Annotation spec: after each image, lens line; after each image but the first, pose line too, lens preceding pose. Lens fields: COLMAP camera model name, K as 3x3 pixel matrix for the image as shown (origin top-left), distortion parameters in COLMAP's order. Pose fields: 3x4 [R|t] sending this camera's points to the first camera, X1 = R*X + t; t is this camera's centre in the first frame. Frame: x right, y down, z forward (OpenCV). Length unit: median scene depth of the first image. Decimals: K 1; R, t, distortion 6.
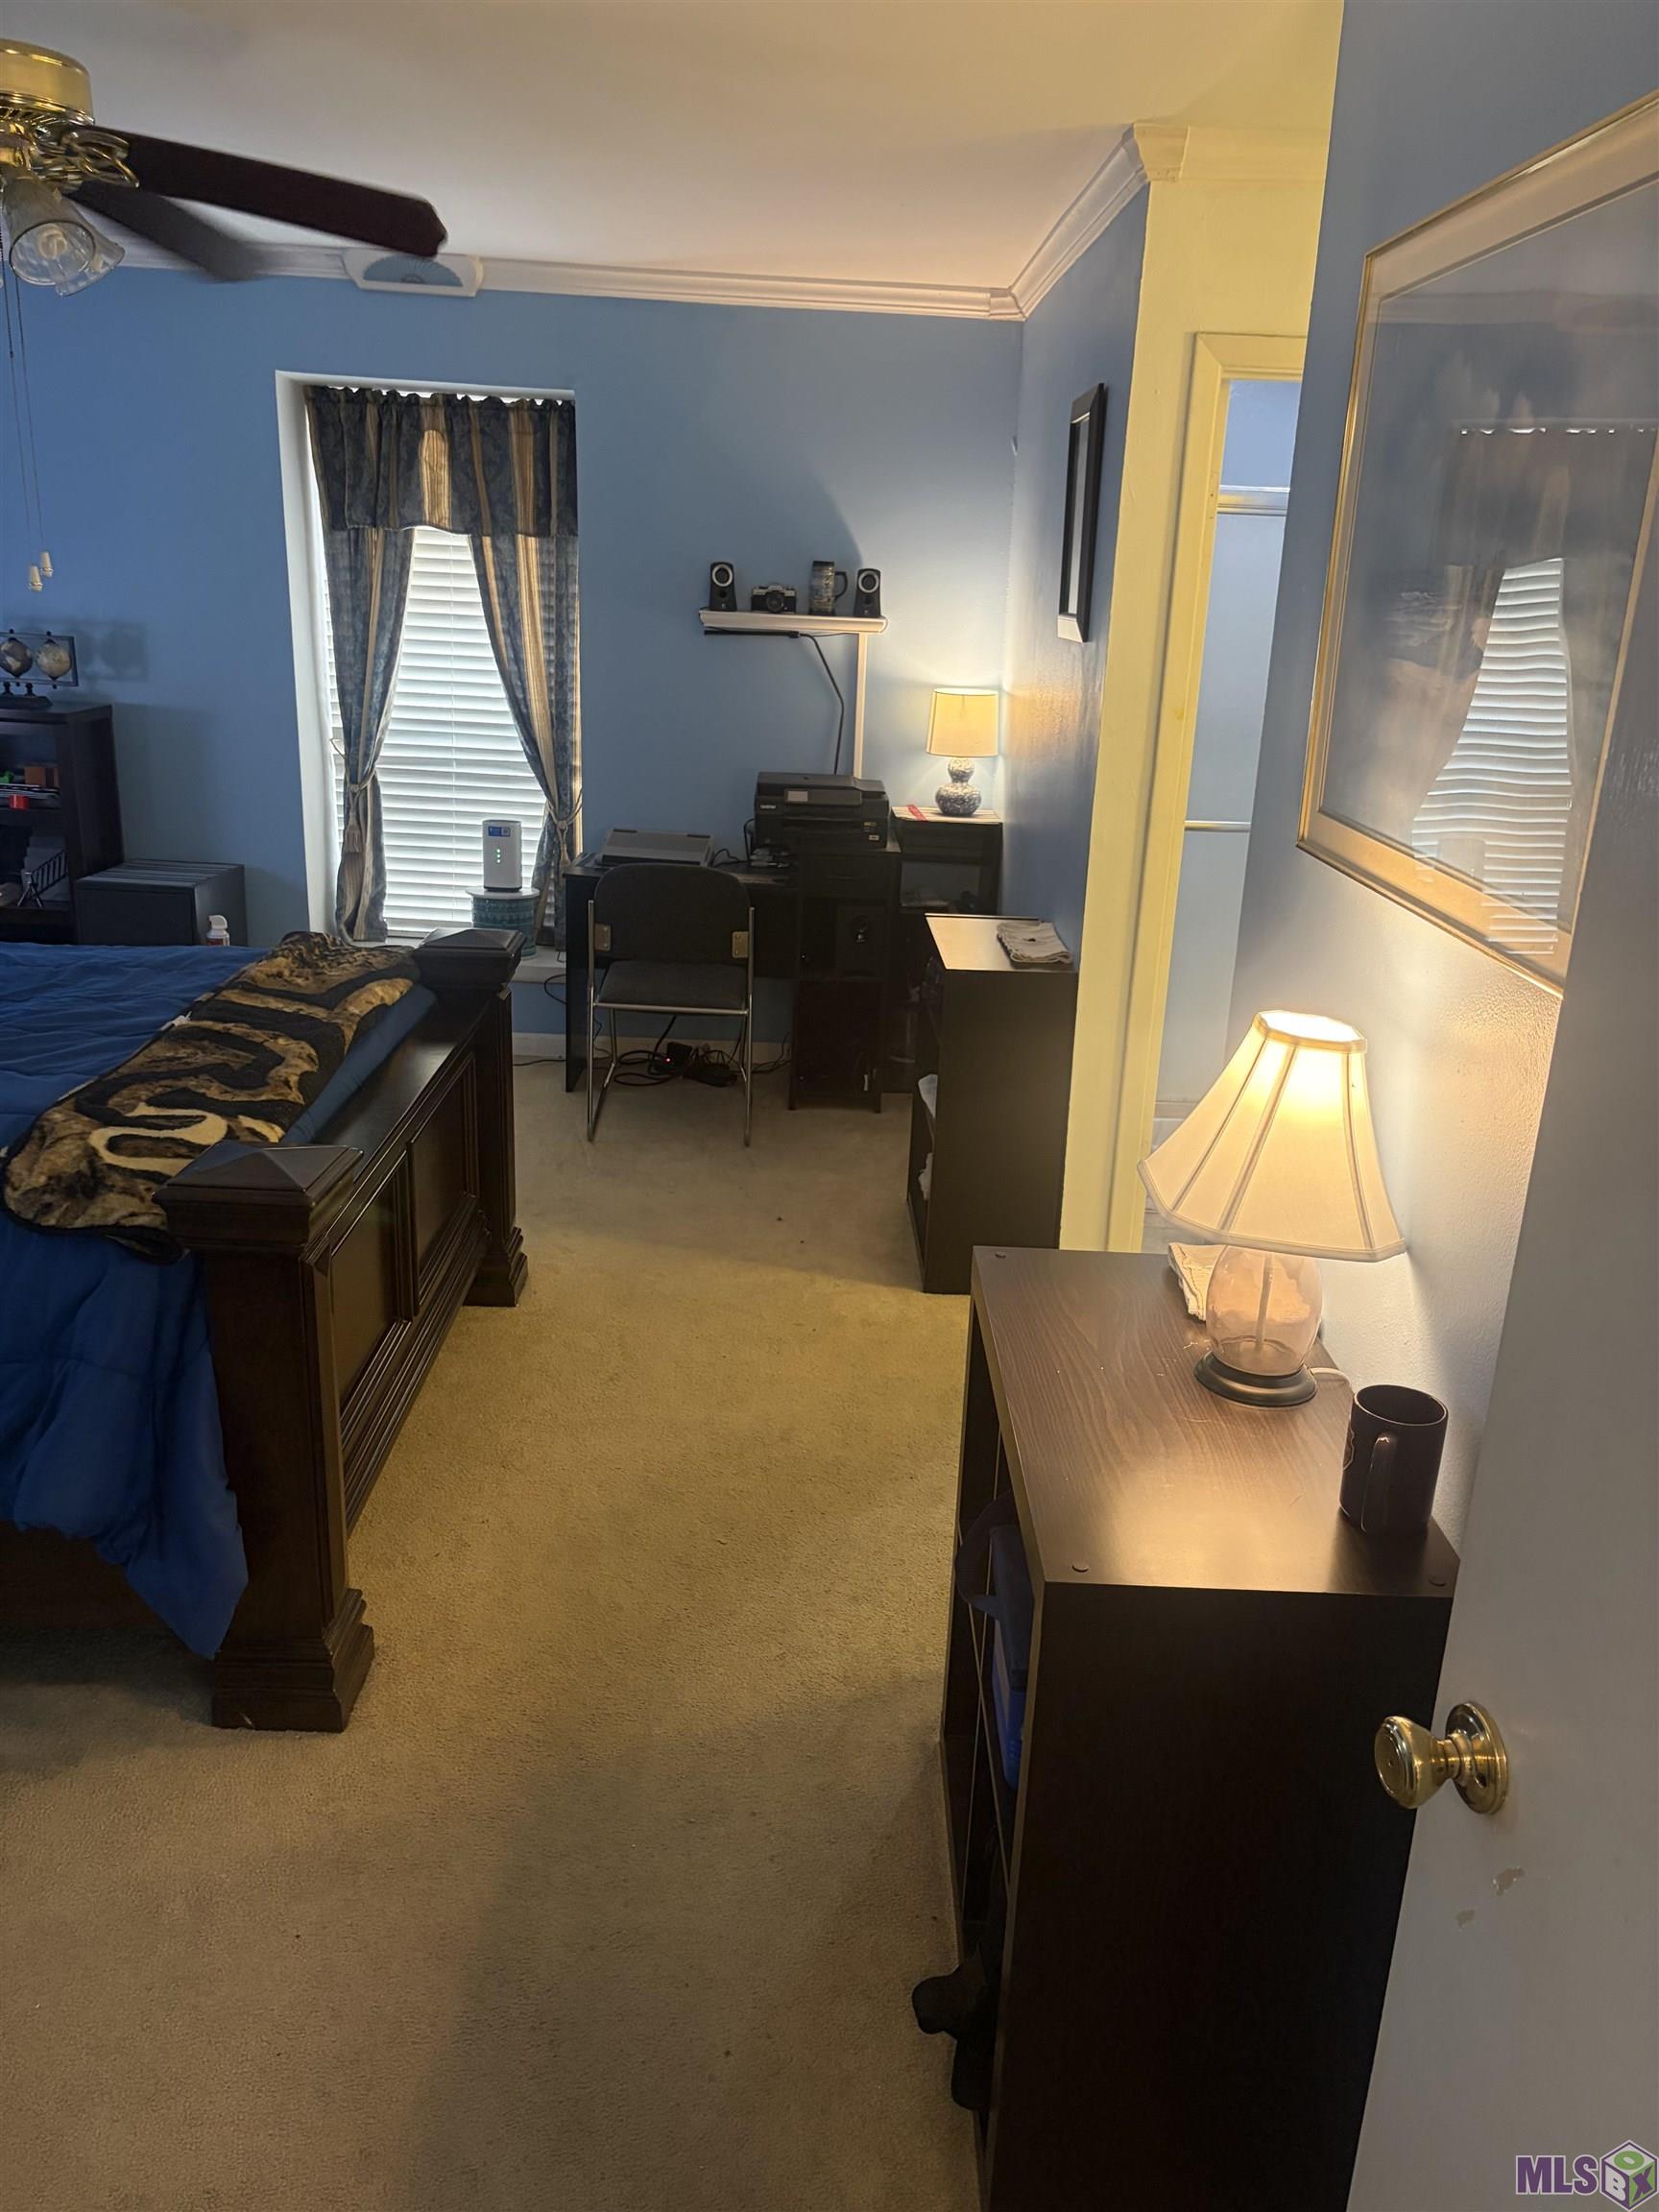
lens RADIAL K [[1668.9, 0, 814.4], [0, 1668.9, 1095.9], [0, 0, 1]] dist [0.071685, -0.015289]
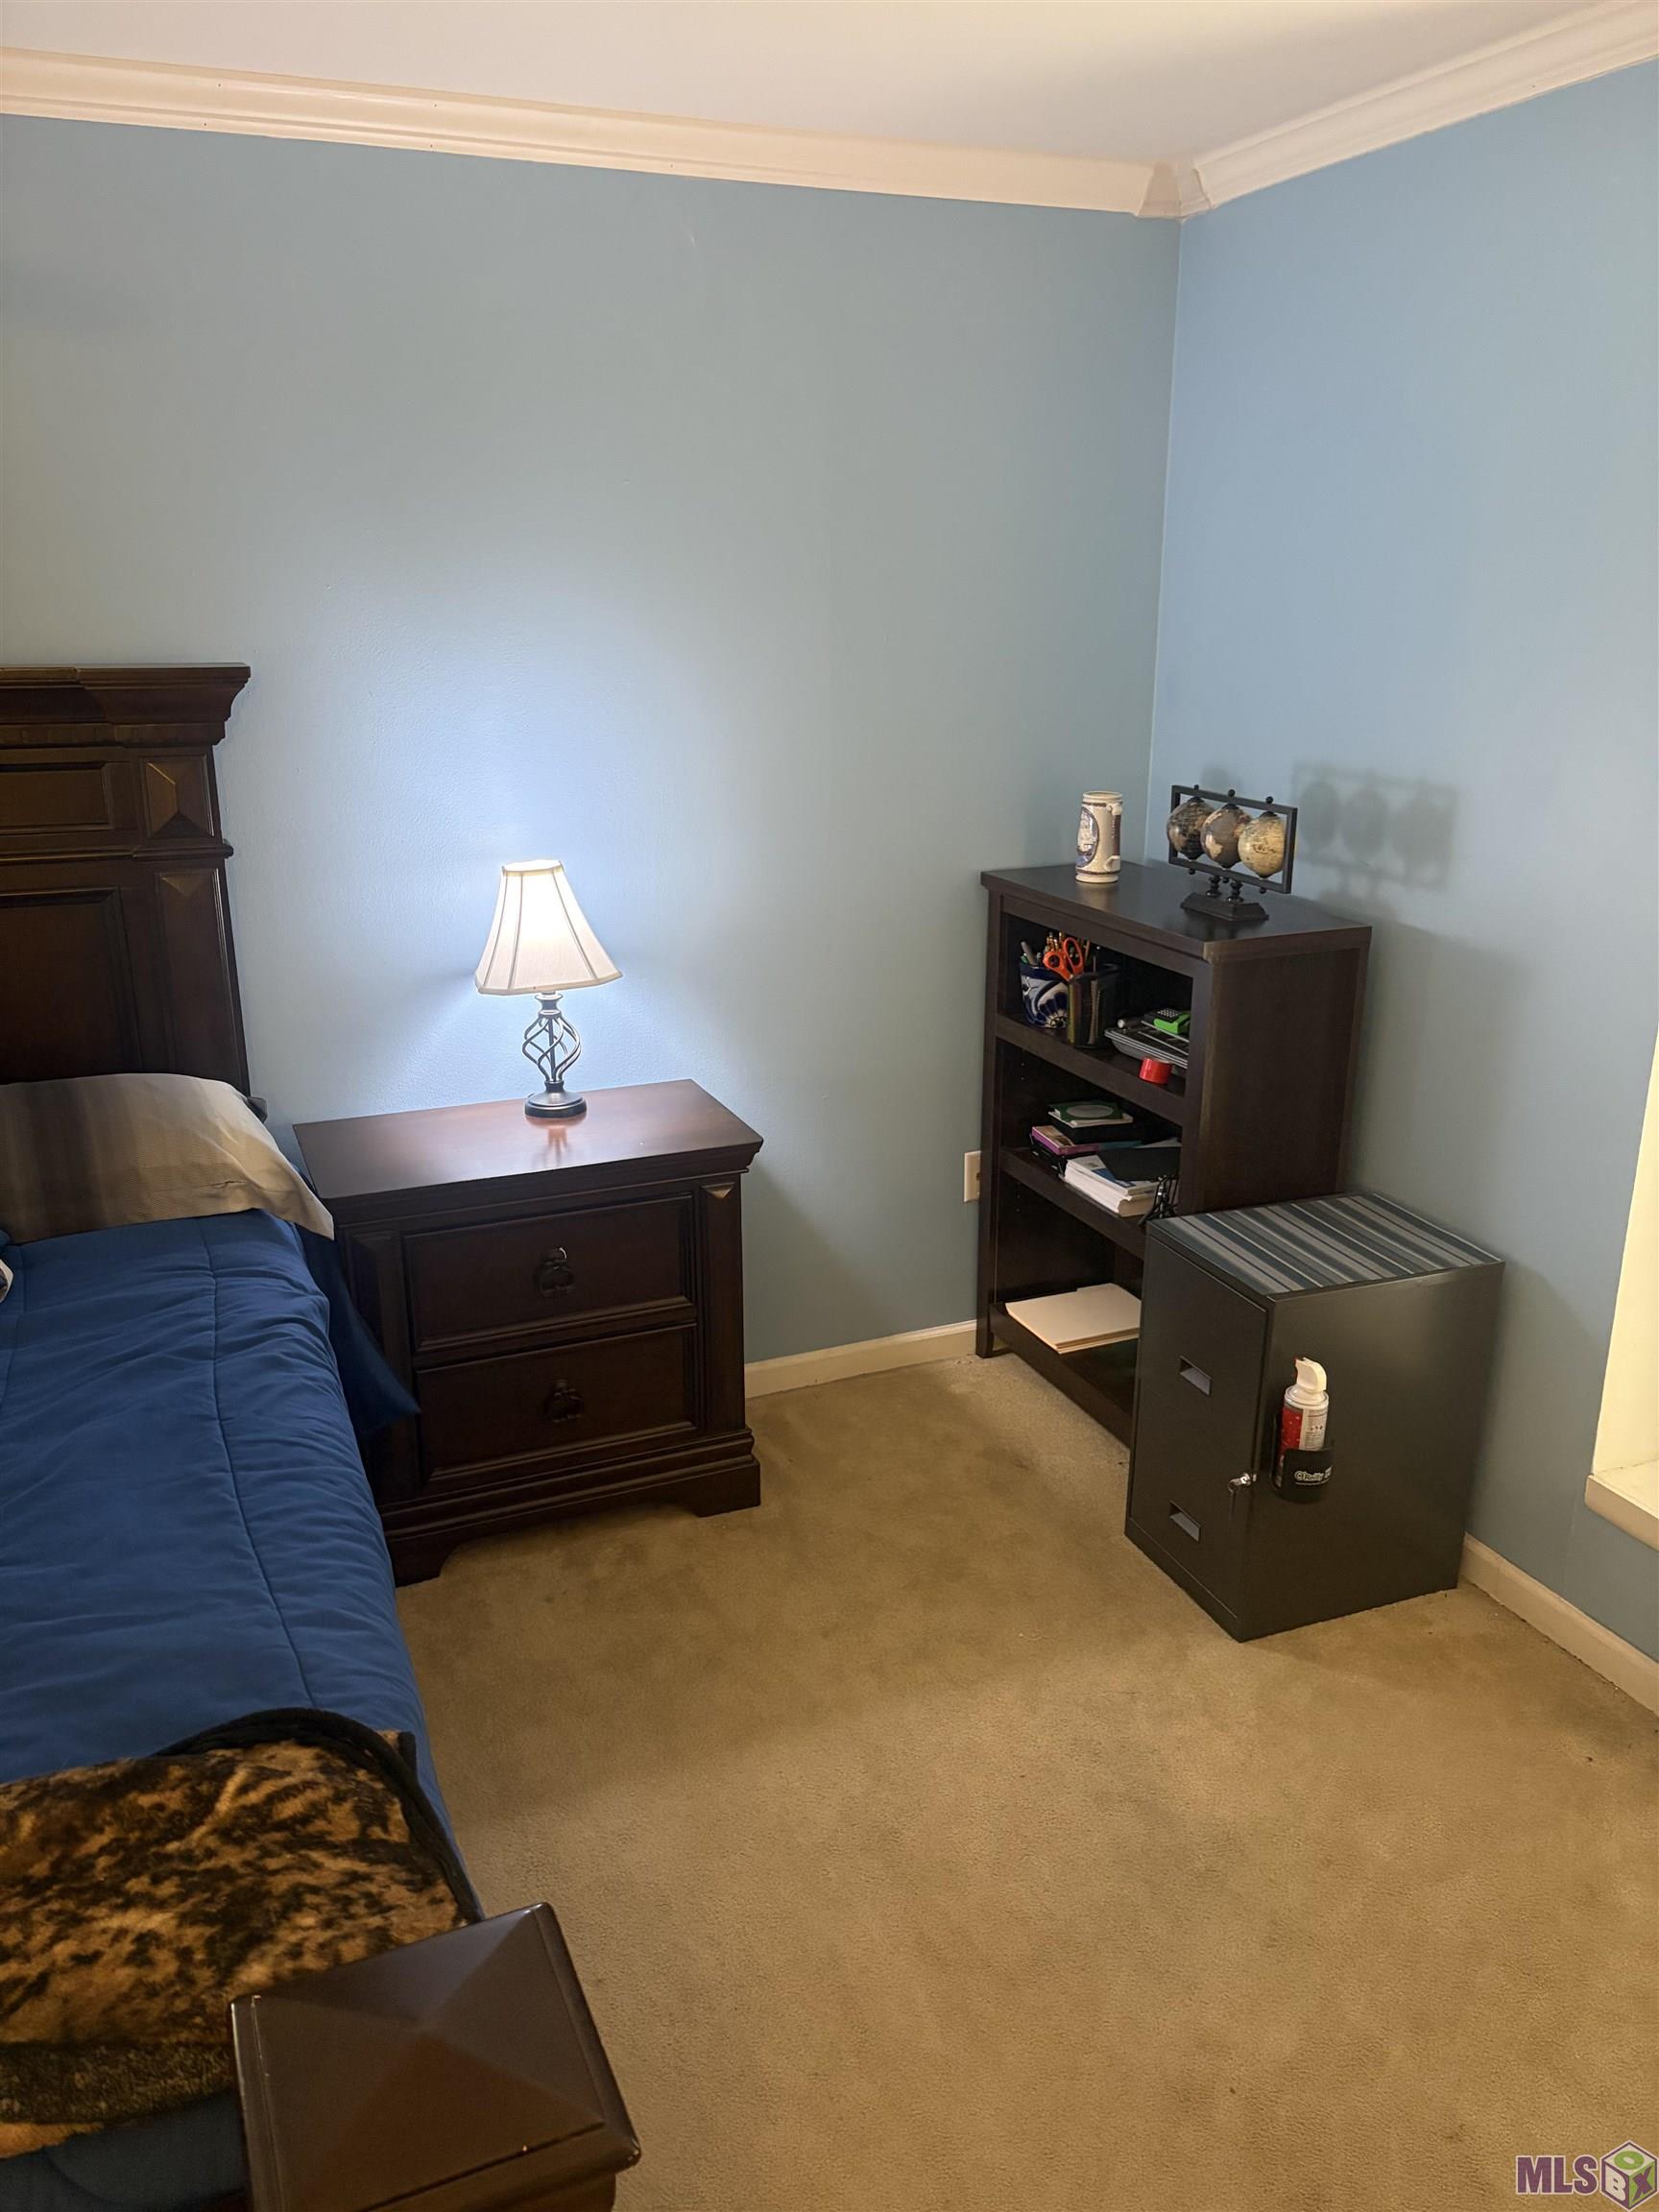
lens RADIAL K [[1668.9, 0, 826.8], [0, 1668.9, 1110.0], [0, 0, 1]] dist [0.071685, -0.015289]
pose [[0.355783, 0.252423, -0.899834, 0.028946], [-0.262928, 0.950979, 0.162812, -0.215166], [0.896820, 0.178666, 0.404712, 0.625360]]
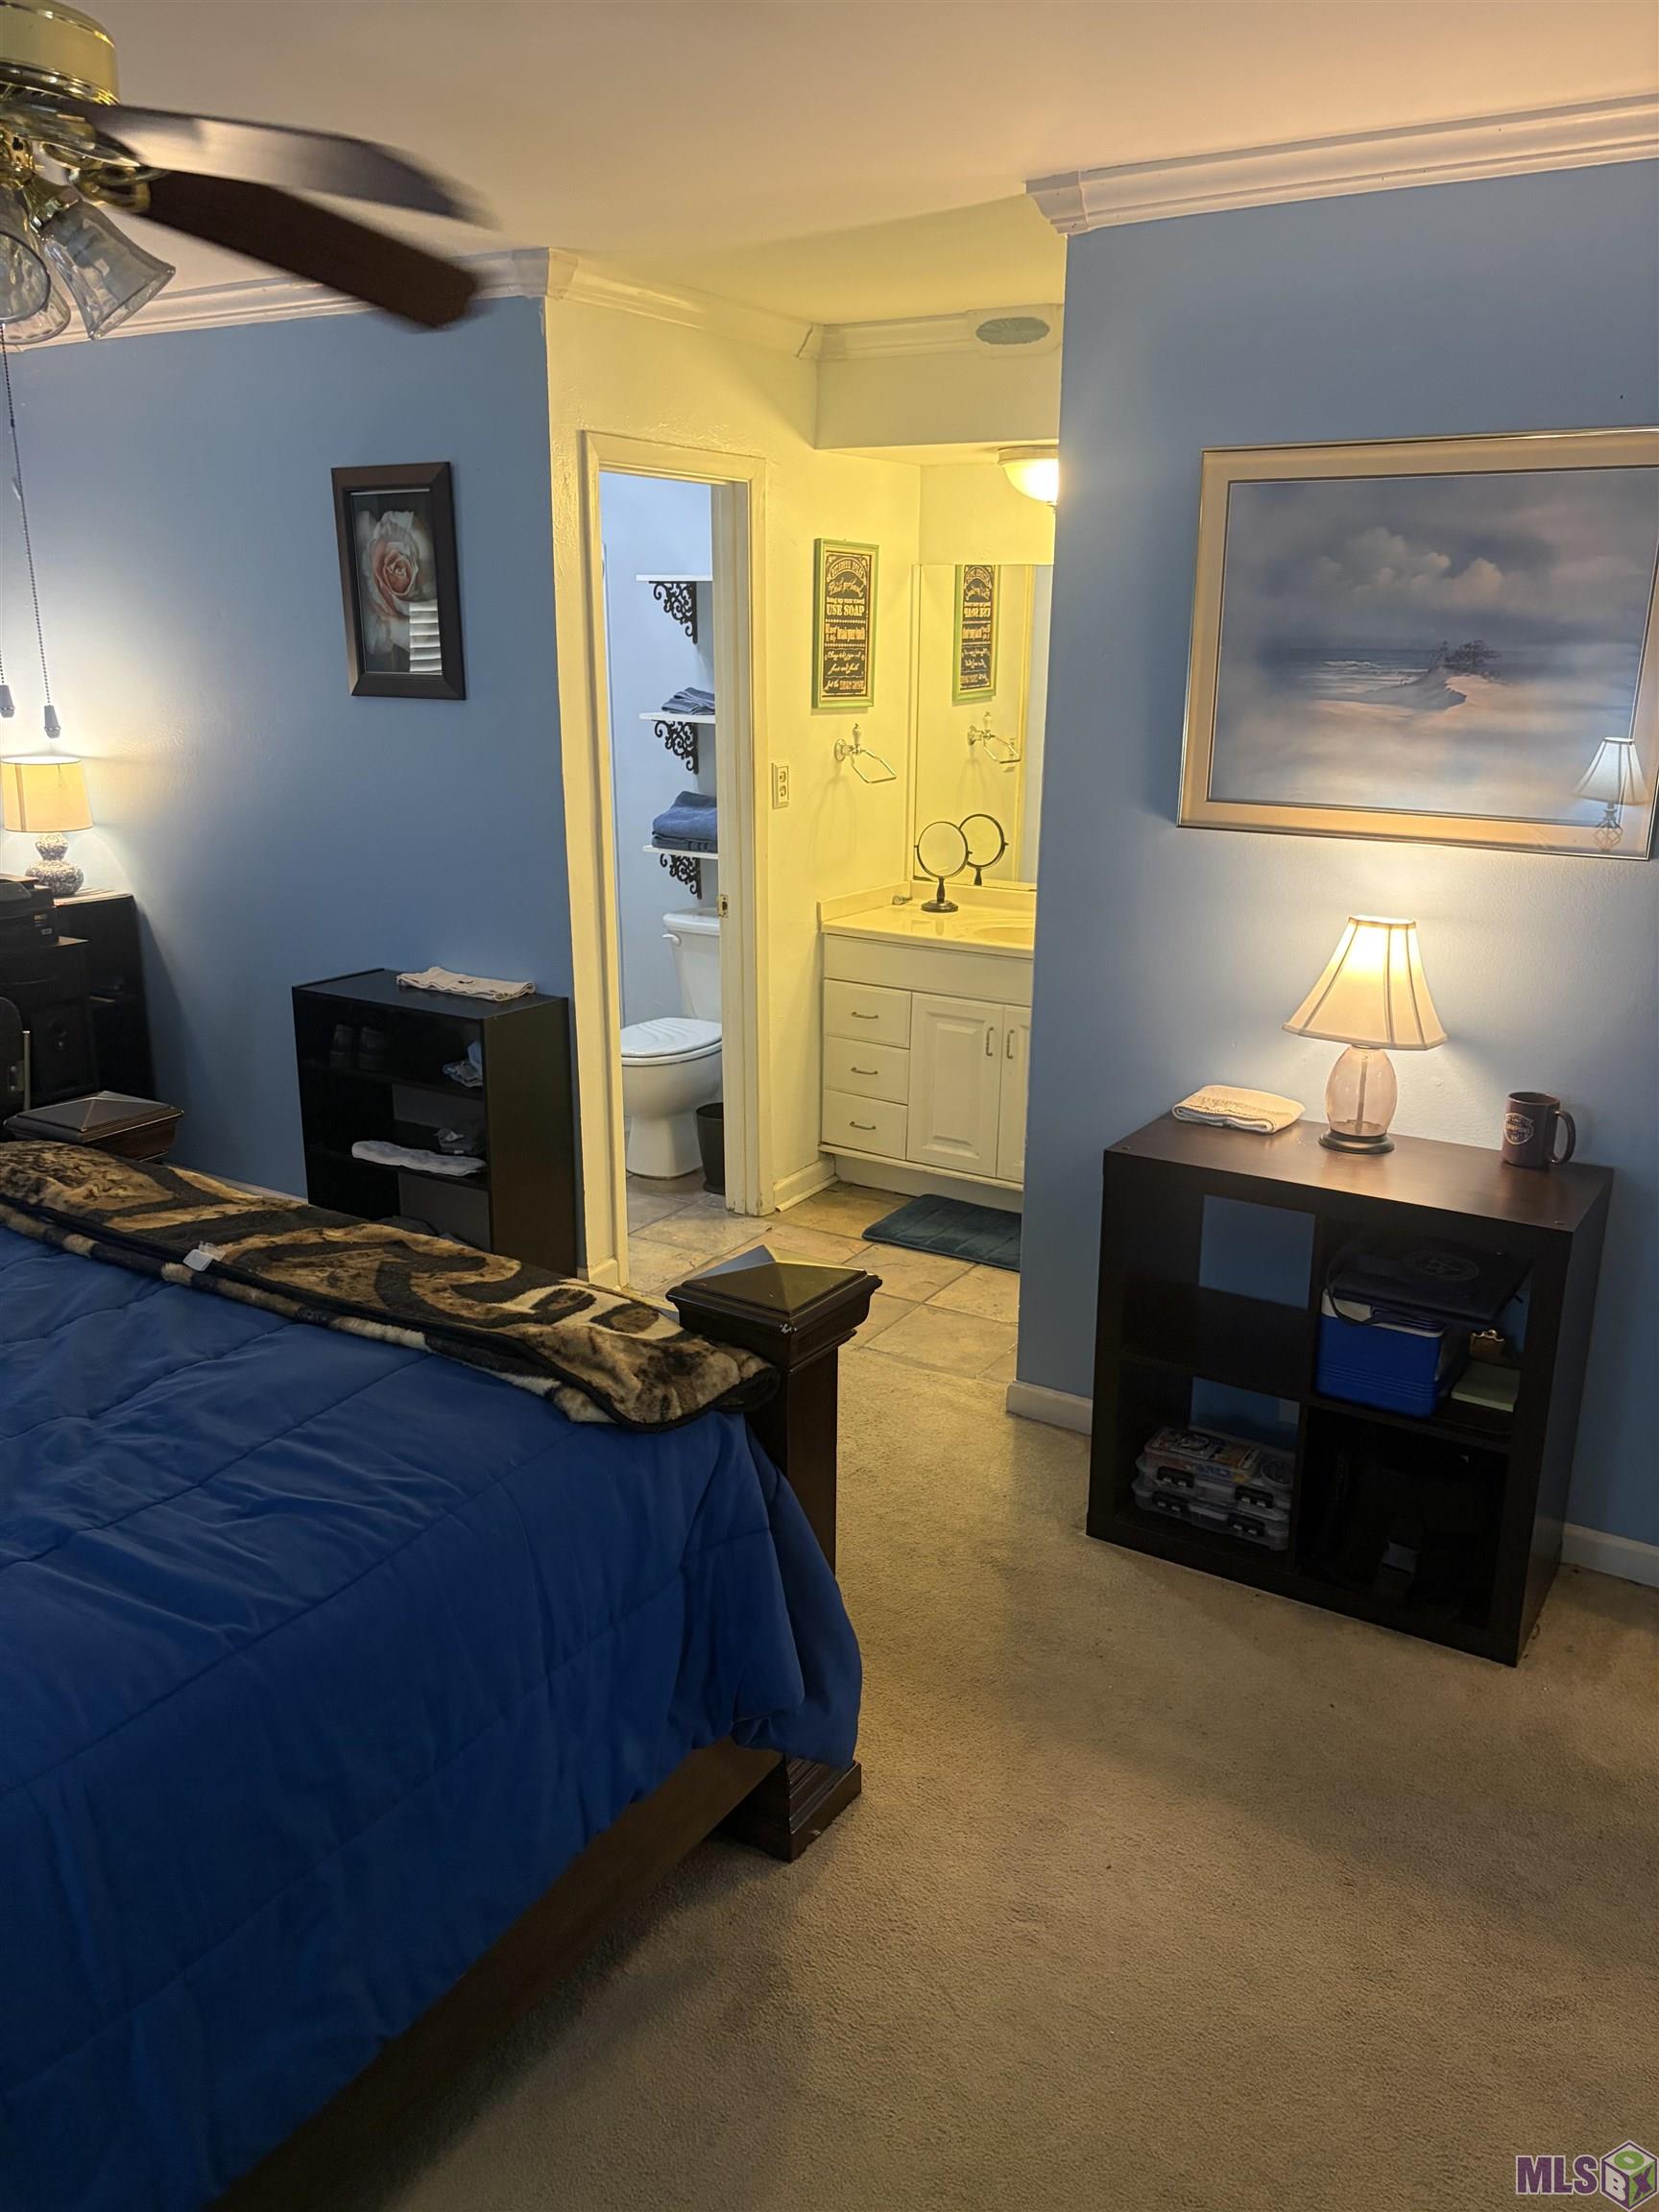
lens RADIAL K [[1668.9, 0, 838.4], [0, 1668.9, 1117.8], [0, 0, 1]] dist [0.071685, -0.015289]
pose [[0.527879, -0.265893, 0.806625, -0.459234], [0.260791, 0.954595, 0.144000, -0.077564], [-0.808289, 0.134346, 0.573254, 0.165251]]
